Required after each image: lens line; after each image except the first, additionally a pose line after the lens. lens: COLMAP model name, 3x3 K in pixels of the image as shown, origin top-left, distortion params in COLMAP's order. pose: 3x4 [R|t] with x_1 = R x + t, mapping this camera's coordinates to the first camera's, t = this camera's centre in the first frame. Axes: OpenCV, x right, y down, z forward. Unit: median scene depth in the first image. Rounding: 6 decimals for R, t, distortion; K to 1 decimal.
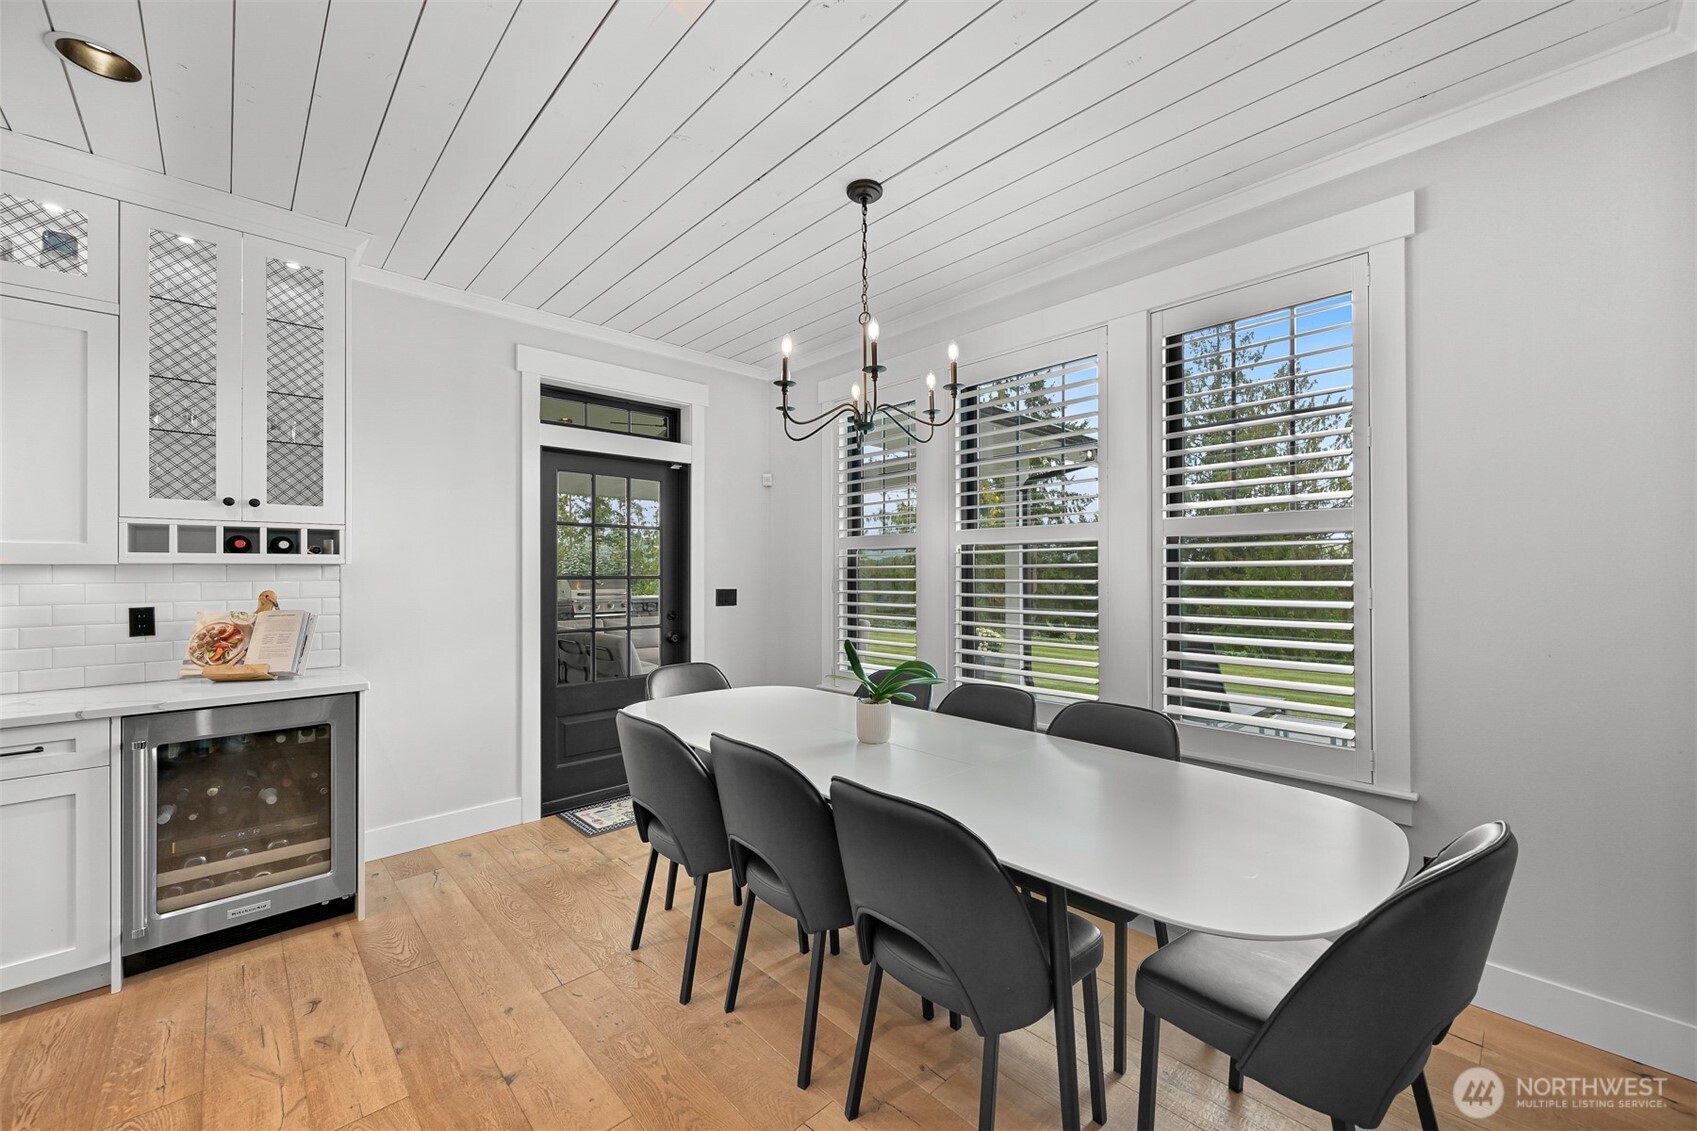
lens RADIAL K [[673.0, 0, 846.9], [0, 673.0, 566.1], [0, 0, 1]] dist [0.003424, 0.000102]
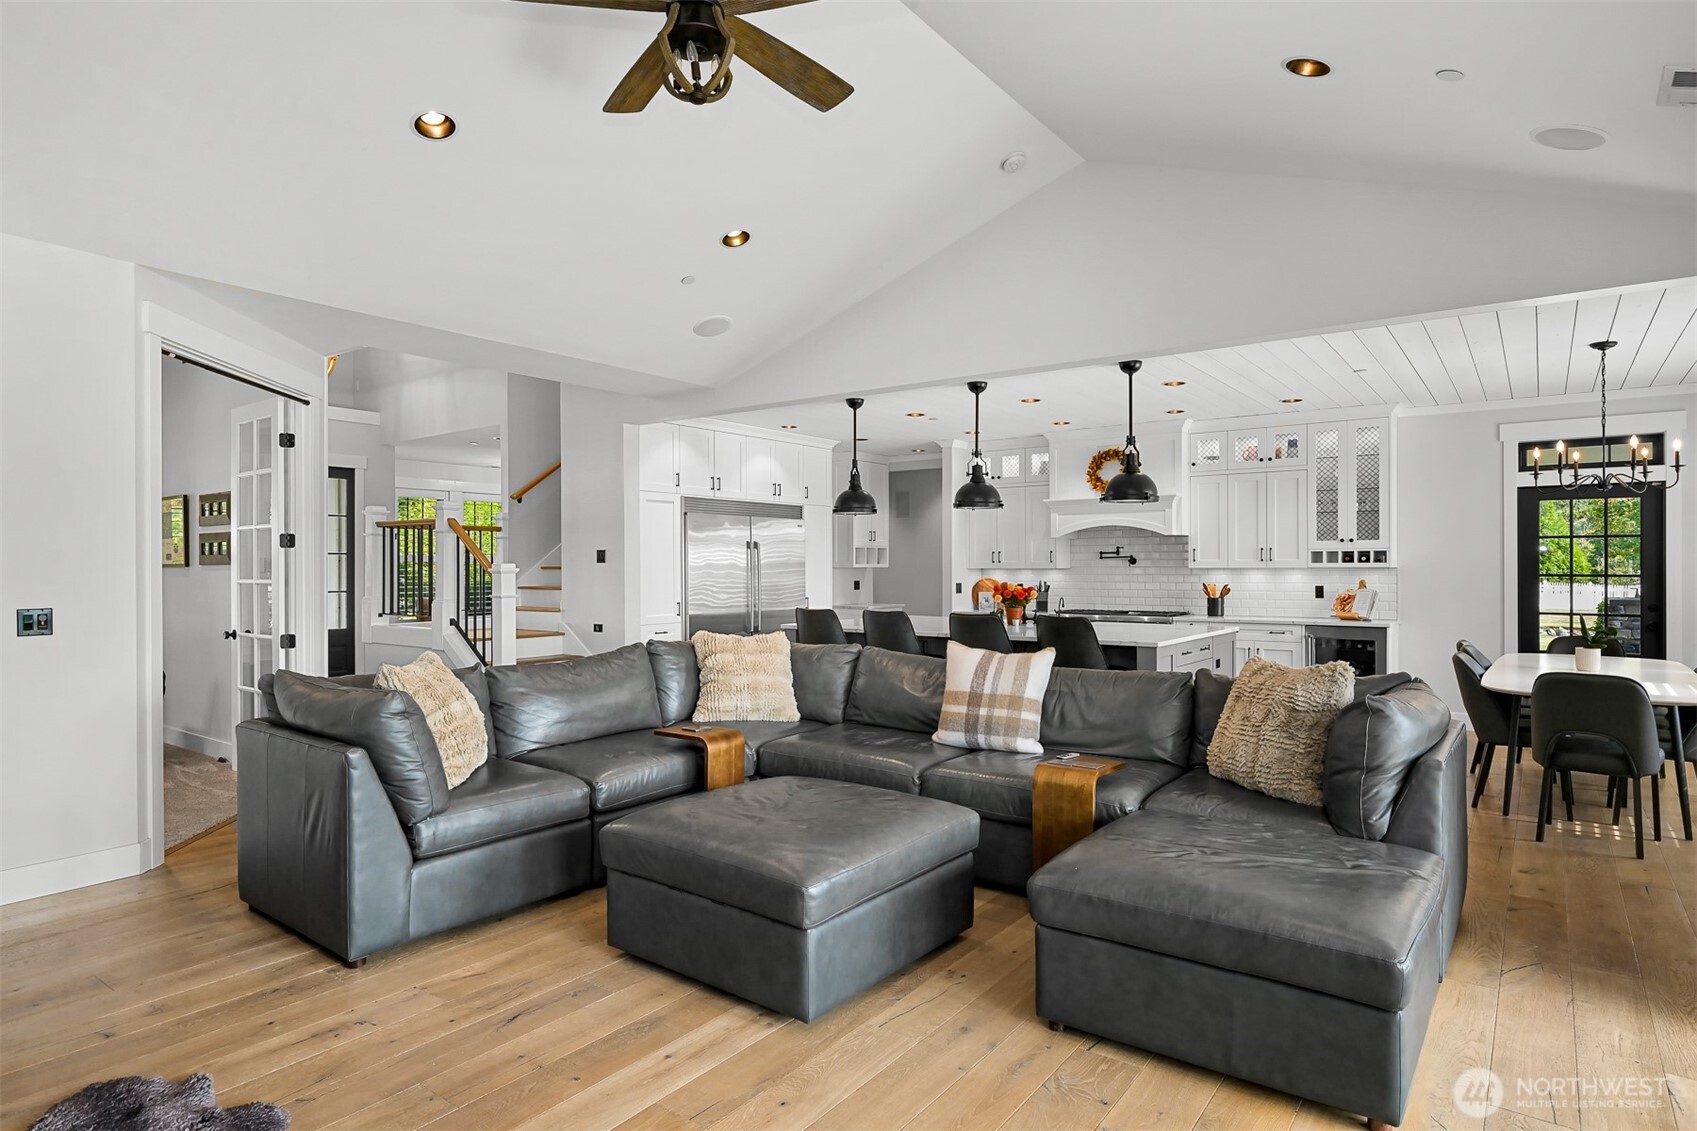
lens RADIAL K [[936.2, 0, 843.7], [0, 936.2, 568.3], [0, 0, 1]] dist [0.003628, 0.000693]
pose [[0.161306, 0.000505, -0.986904, 1.911777], [0.008330, 0.999964, 0.001873, -0.019871], [0.986869, -0.008523, 0.161296, -1.164198]]
